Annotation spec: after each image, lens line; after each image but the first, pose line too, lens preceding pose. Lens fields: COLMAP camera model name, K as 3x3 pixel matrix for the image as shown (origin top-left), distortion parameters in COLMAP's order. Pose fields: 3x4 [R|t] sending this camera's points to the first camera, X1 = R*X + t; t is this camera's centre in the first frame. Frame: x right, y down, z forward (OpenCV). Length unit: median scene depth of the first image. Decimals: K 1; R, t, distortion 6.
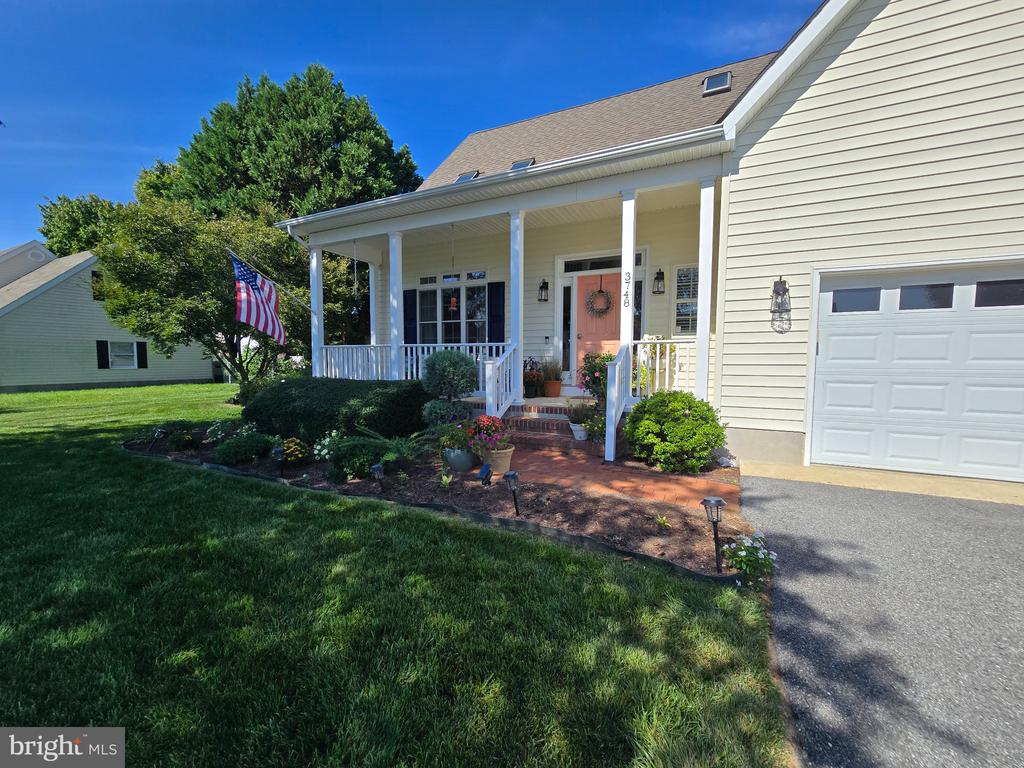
lens RADIAL K [[419.7, 0, 508.4], [0, 419.7, 389.5], [0, 0, 1]] dist [-0.002786, -0.000229]
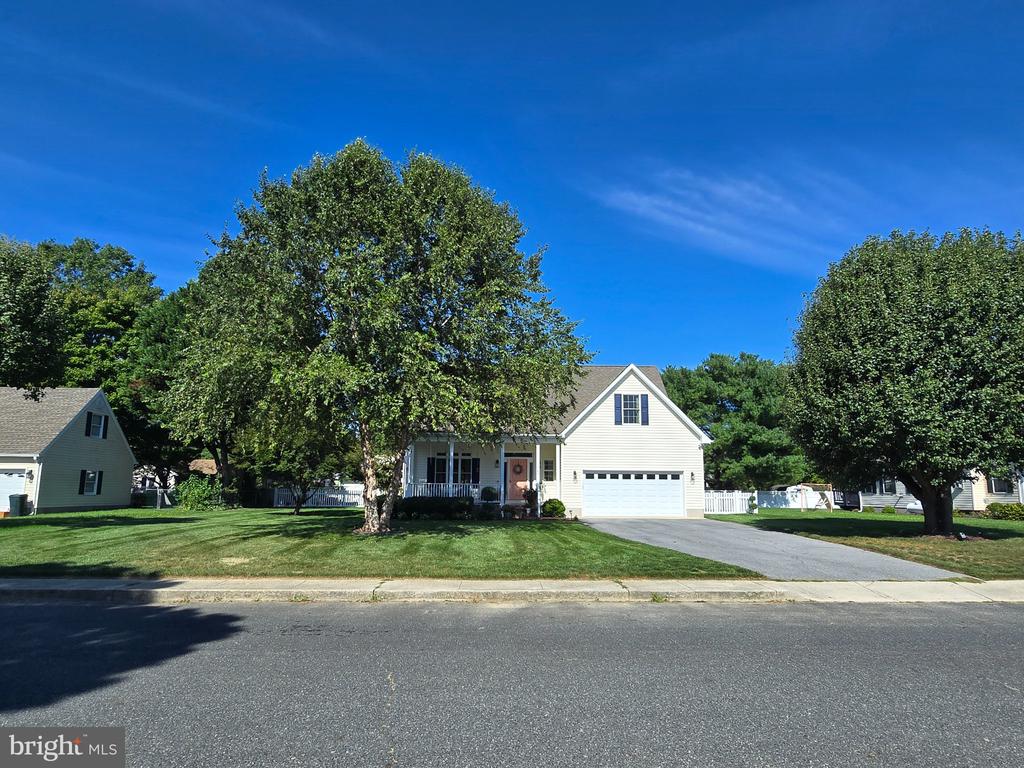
lens RADIAL K [[605.9, 0, 516.1], [0, 605.9, 399.6], [0, 0, 1]] dist [-0.005289, 0.001182]
pose [[0.873769, 0.078713, 0.479929, -2.107696], [0.028112, 0.976992, -0.211417, 0.228644], [-0.485527, 0.198221, 0.851453, -2.992449]]
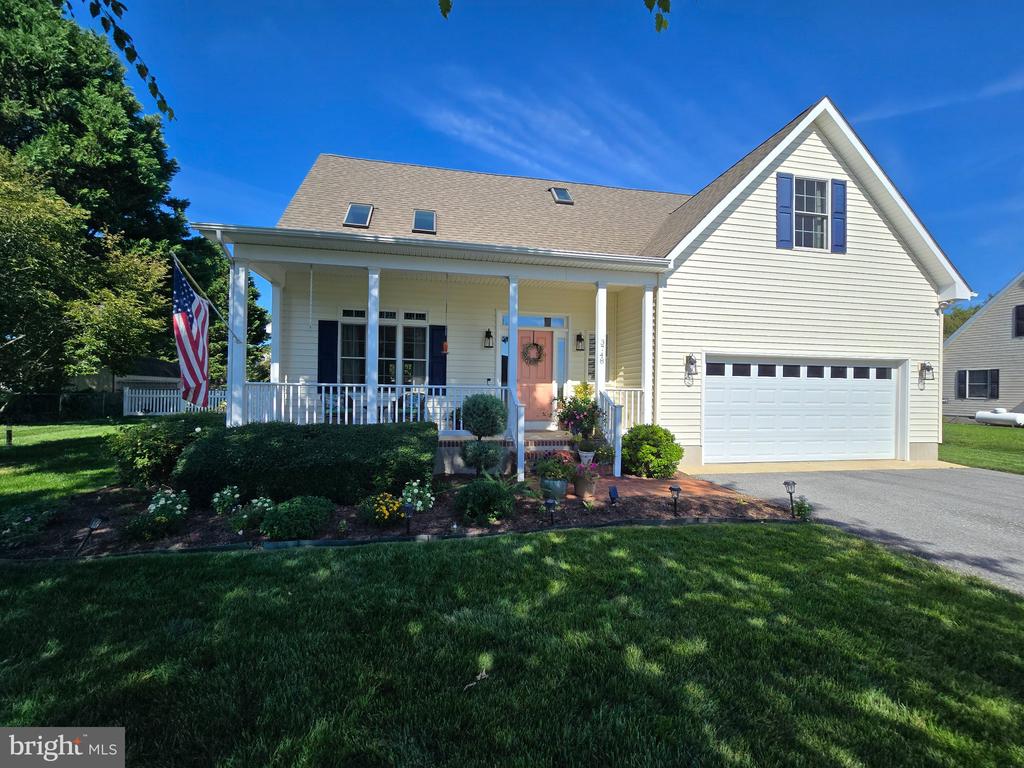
lens RADIAL K [[419.7, 0, 508.4], [0, 419.7, 389.5], [0, 0, 1]] dist [-0.002786, -0.000229]
pose [[0.795311, 0.007712, 0.606152, -0.712529], [0.032030, 0.997988, -0.054722, -0.042055], [-0.605355, 0.062936, 0.793464, 0.086170]]
